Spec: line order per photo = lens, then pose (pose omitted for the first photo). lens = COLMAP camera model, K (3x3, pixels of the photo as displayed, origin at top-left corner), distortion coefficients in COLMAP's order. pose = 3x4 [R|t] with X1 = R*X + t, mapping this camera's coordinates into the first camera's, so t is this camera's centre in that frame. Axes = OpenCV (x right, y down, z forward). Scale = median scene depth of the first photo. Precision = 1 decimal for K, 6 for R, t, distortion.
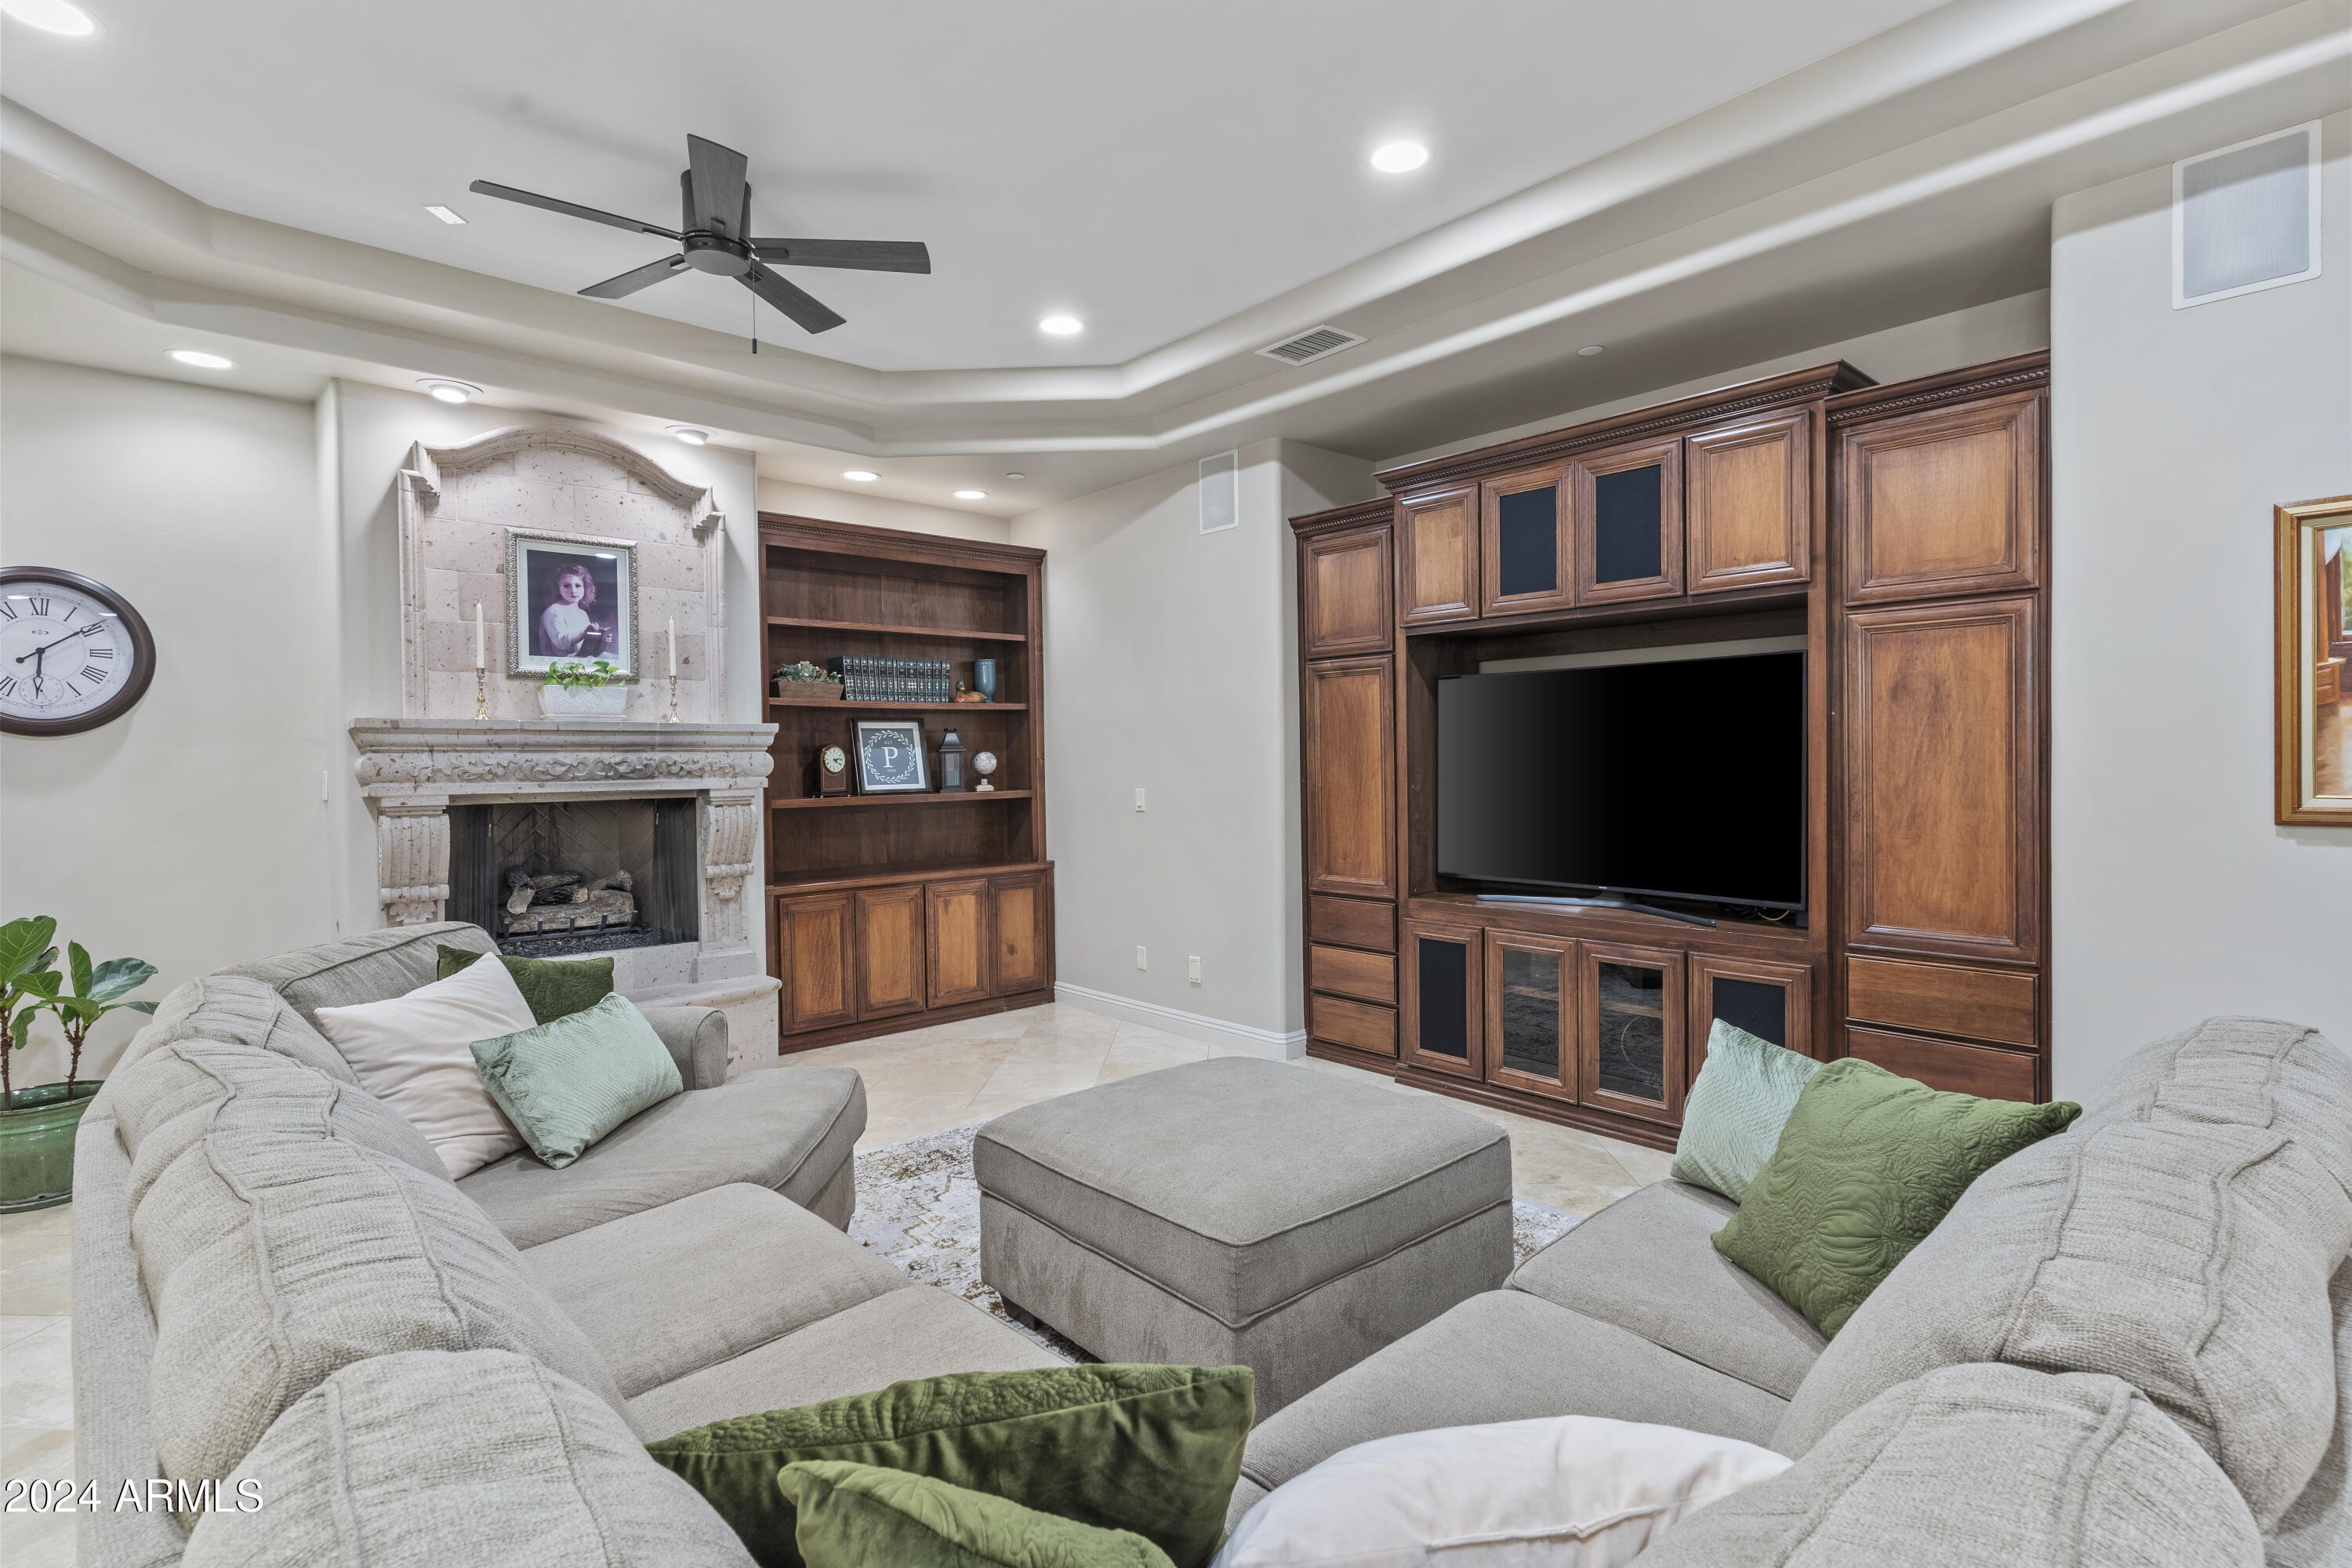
lens RADIAL K [[1123.9, 0, 1179.4], [0, 1123.9, 766.1], [0, 0, 1]] dist [0.002386, 0.000857]
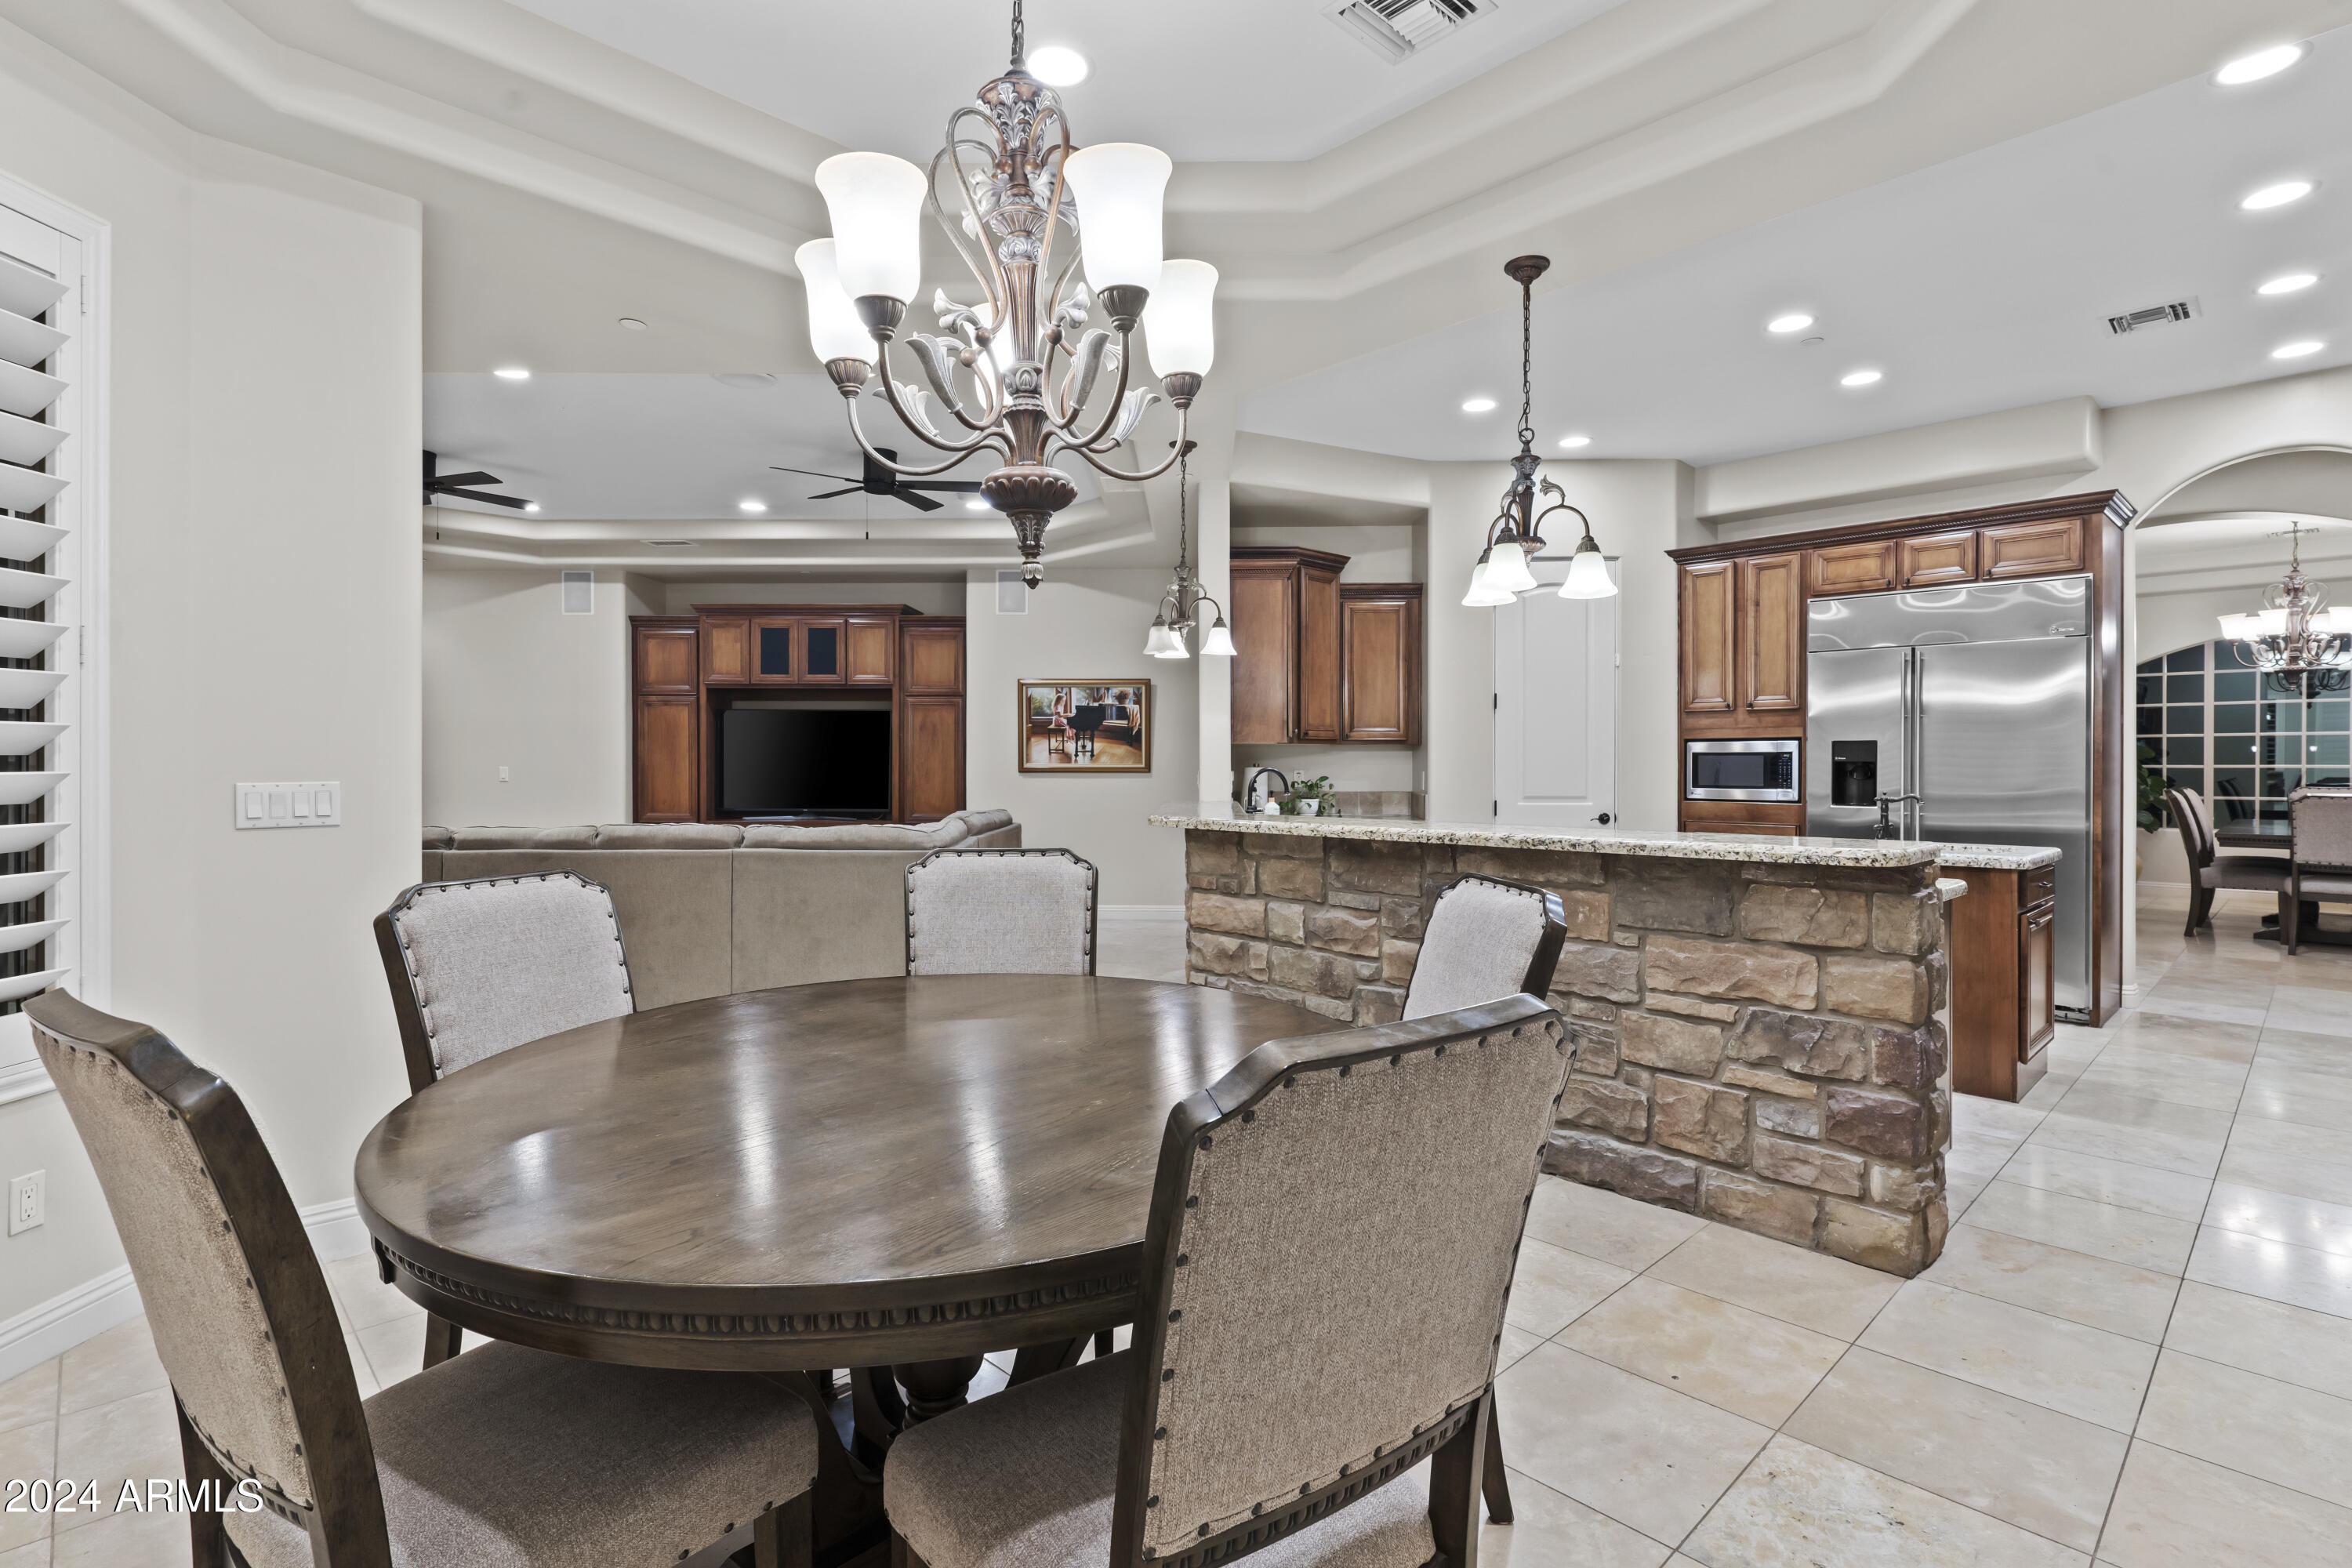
lens RADIAL K [[1123.9, 0, 1179.4], [0, 1123.9, 766.1], [0, 0, 1]] dist [0.002386, 0.000857]
pose [[0.685992, 0.008815, 0.727556, -0.636427], [-0.003829, 0.999957, -0.008505, 0.033537], [-0.727599, 0.003048, 0.685996, -0.919658]]
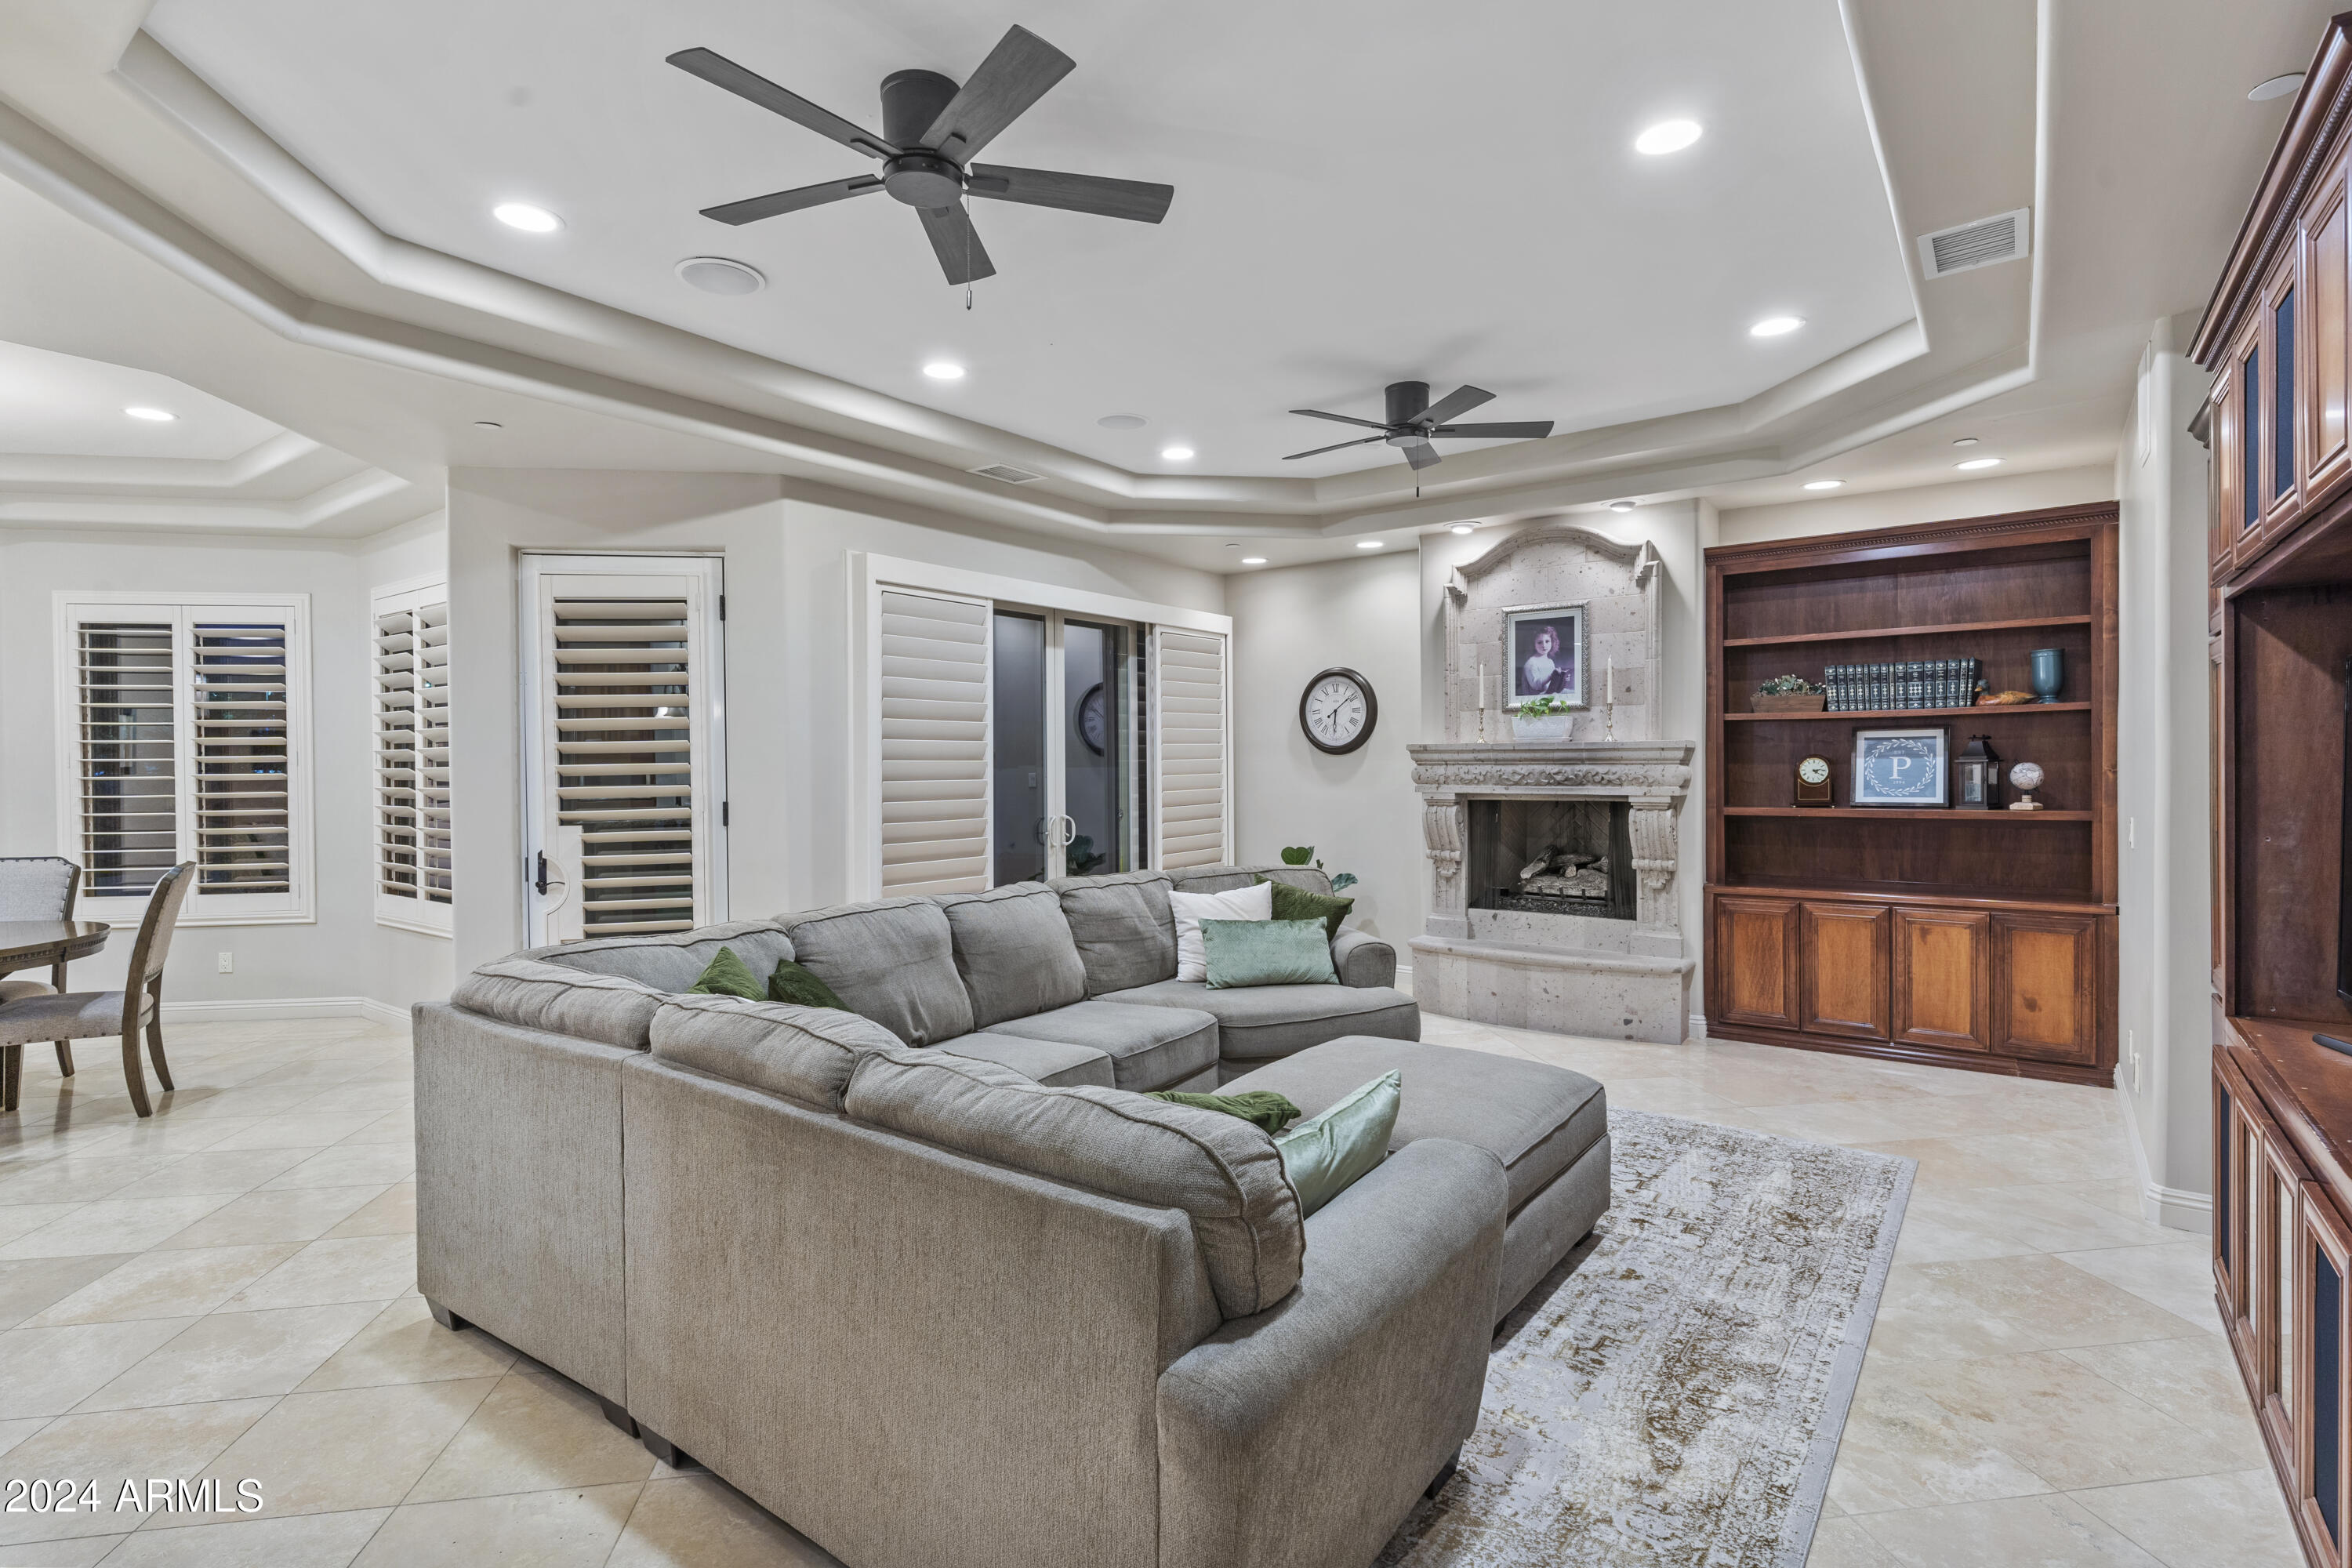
lens RADIAL K [[1123.9, 0, 1179.4], [0, 1123.9, 766.1], [0, 0, 1]] dist [0.002386, 0.000857]
pose [[0.190795, 0.015140, -0.981513, 0.675396], [0.000423, 0.999880, 0.015506, -0.029988], [0.981630, -0.003373, 0.190766, 0.292532]]
